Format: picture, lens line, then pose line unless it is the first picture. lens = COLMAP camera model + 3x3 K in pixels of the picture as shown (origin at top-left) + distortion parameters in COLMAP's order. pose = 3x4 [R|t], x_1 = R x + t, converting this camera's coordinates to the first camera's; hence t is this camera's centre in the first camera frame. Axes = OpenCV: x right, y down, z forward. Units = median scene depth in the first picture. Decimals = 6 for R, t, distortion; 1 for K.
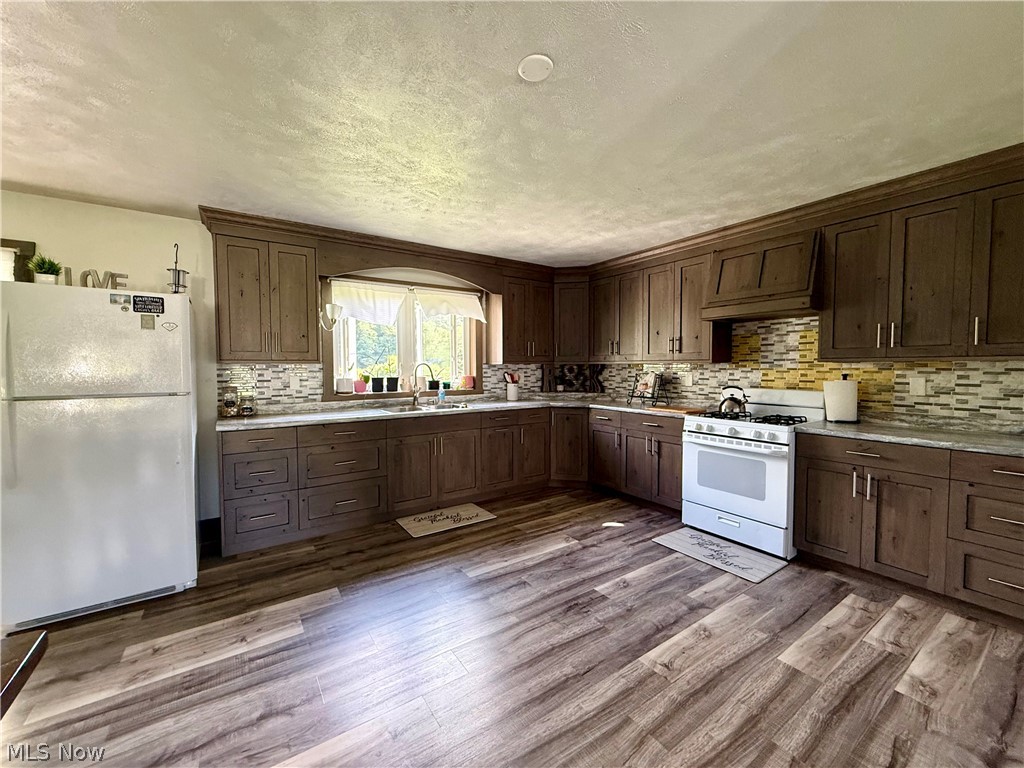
lens RADIAL K [[409.3, 0, 509.6], [0, 409.3, 382.9], [0, 0, 1]] dist [-0.000618, 0.000377]
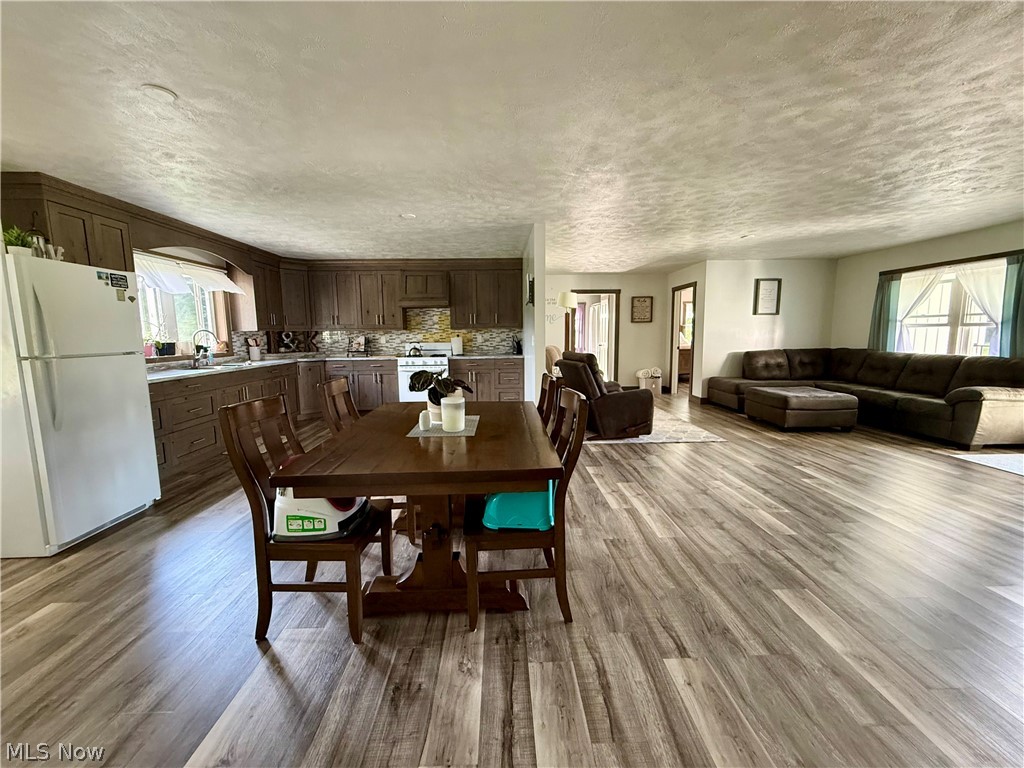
lens RADIAL K [[409.3, 0, 509.6], [0, 409.3, 382.9], [0, 0, 1]] dist [-0.000618, 0.000377]
pose [[0.542144, -0.106127, 0.833557, -0.789330], [0.043923, 0.994215, 0.098015, 0.029087], [-0.839137, -0.016526, 0.543669, -0.414229]]
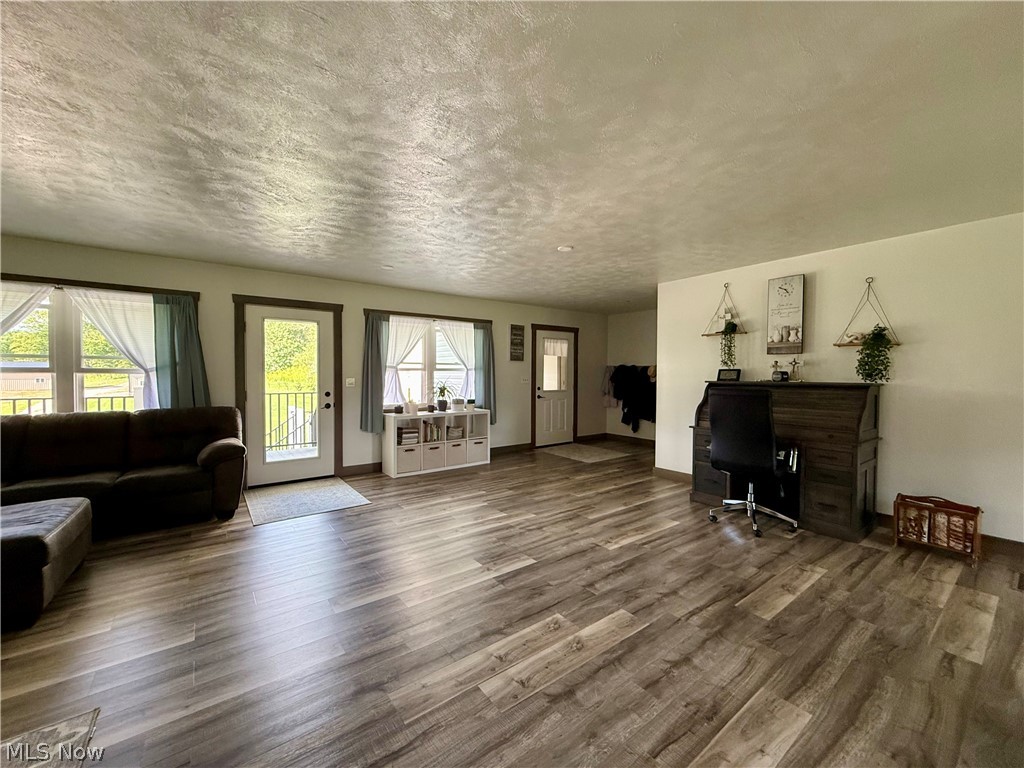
lens RADIAL K [[409.3, 0, 509.6], [0, 409.3, 382.9], [0, 0, 1]] dist [-0.000618, 0.000377]
pose [[-0.998953, 0.000407, -0.045755, 0.222082], [-0.002339, 0.998198, 0.059955, 0.003001], [0.045697, 0.059999, -0.997152, 0.126188]]
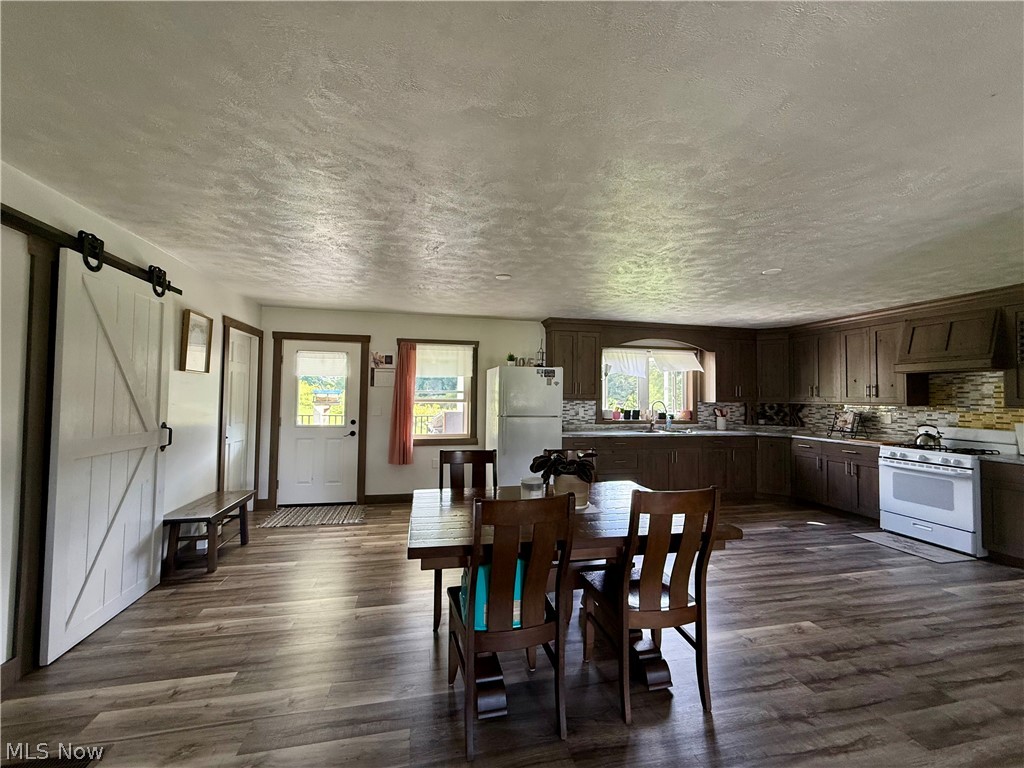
lens RADIAL K [[409.3, 0, 509.6], [0, 409.3, 382.9], [0, 0, 1]] dist [-0.000618, 0.000377]
pose [[0.928822, 0.002580, -0.370518, -0.176491], [-0.030349, 0.997146, -0.069135, 0.005364], [0.369282, 0.075459, 0.926249, -0.616474]]
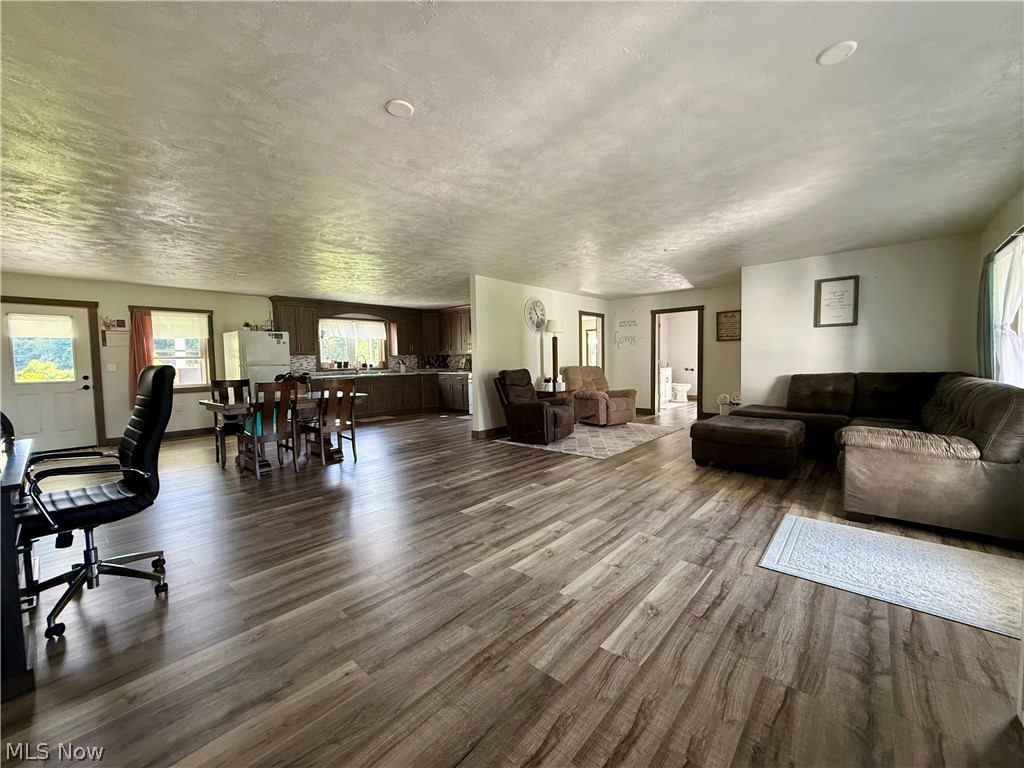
lens RADIAL K [[409.3, 0, 509.6], [0, 409.3, 382.9], [0, 0, 1]] dist [-0.000618, 0.000377]
pose [[0.970116, -0.028935, 0.240911, 0.037888], [0.025966, 0.999543, 0.015489, 0.097968], [-0.241250, -0.008771, 0.970423, -1.474556]]
